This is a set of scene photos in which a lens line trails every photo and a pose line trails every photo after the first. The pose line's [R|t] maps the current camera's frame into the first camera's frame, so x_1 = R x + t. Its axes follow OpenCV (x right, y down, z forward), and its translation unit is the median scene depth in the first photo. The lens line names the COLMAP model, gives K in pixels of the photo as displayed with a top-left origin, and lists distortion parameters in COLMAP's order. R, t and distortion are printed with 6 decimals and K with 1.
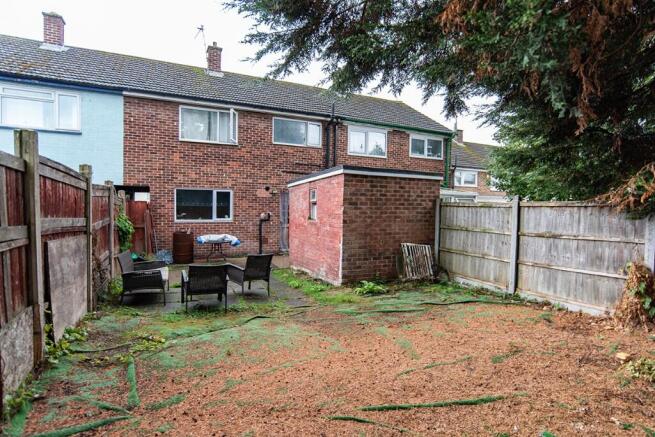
lens RADIAL K [[315.6, 0, 330.0], [0, 315.6, 222.1], [0, 0, 1]] dist [-0.050991, 0.021264]
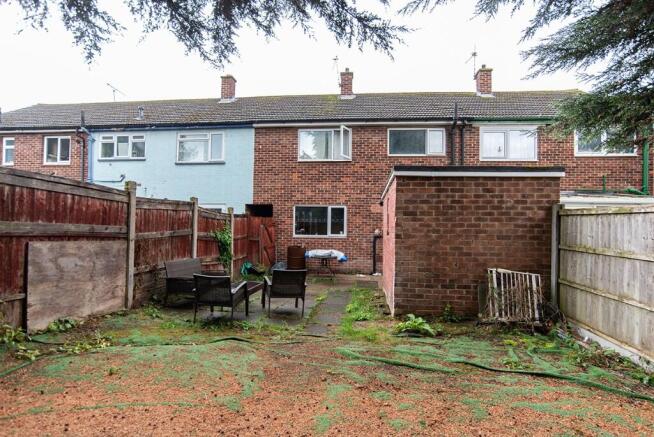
lens RADIAL K [[315.1, 0, 329.5], [0, 315.1, 222.1], [0, 0, 1]] dist [-0.050991, 0.021264]
pose [[0.872249, -0.006310, -0.489021, 0.246726], [-0.023308, 0.998244, -0.054455, 0.008857], [0.488506, 0.058896, 0.870571, 0.194723]]
